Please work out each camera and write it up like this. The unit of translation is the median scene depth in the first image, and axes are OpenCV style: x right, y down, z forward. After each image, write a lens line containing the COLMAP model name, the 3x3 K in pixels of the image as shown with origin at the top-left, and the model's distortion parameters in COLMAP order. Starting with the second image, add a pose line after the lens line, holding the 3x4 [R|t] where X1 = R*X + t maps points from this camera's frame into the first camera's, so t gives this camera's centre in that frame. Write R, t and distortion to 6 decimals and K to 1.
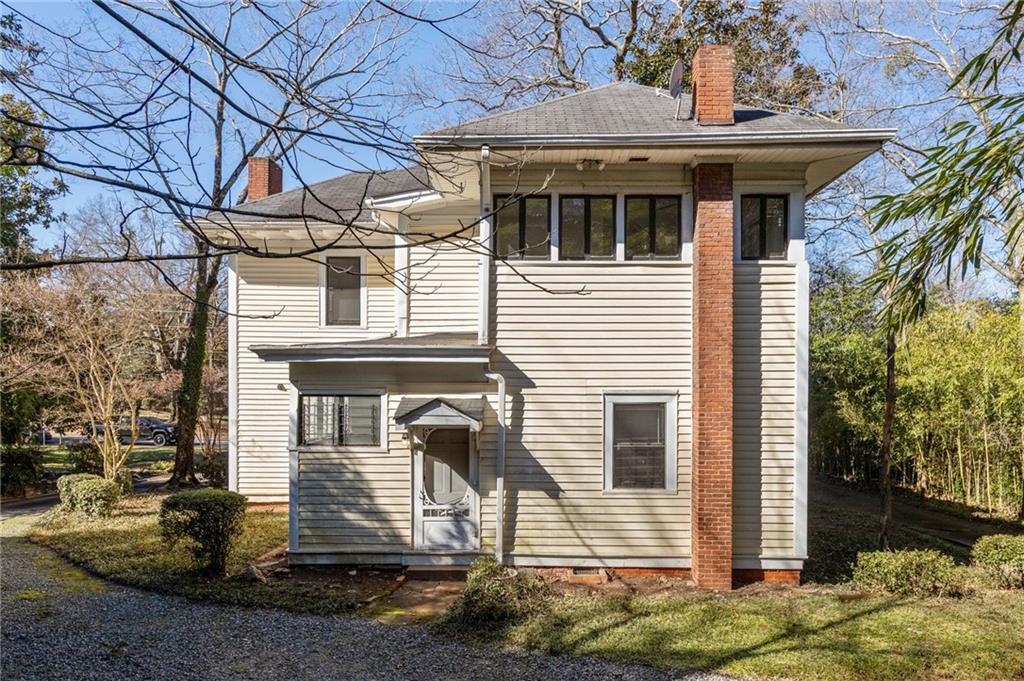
lens RADIAL K [[480.6, 0, 512.0], [0, 480.6, 340.5], [0, 0, 1]] dist [-0.001752, -0.000268]
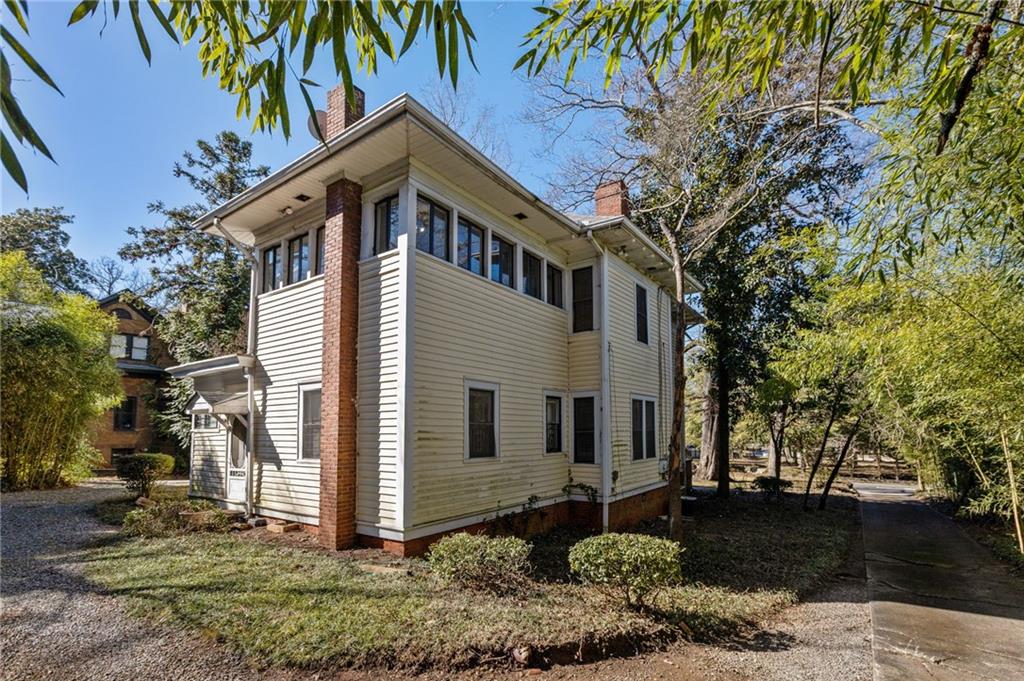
lens RADIAL K [[480.6, 0, 512.0], [0, 480.6, 340.5], [0, 0, 1]] dist [-0.001752, -0.000268]
pose [[0.825294, -0.112571, -0.553370, 1.376306], [0.090628, 0.993631, -0.066970, 0.132929], [0.557384, 0.005119, 0.830239, 0.261721]]
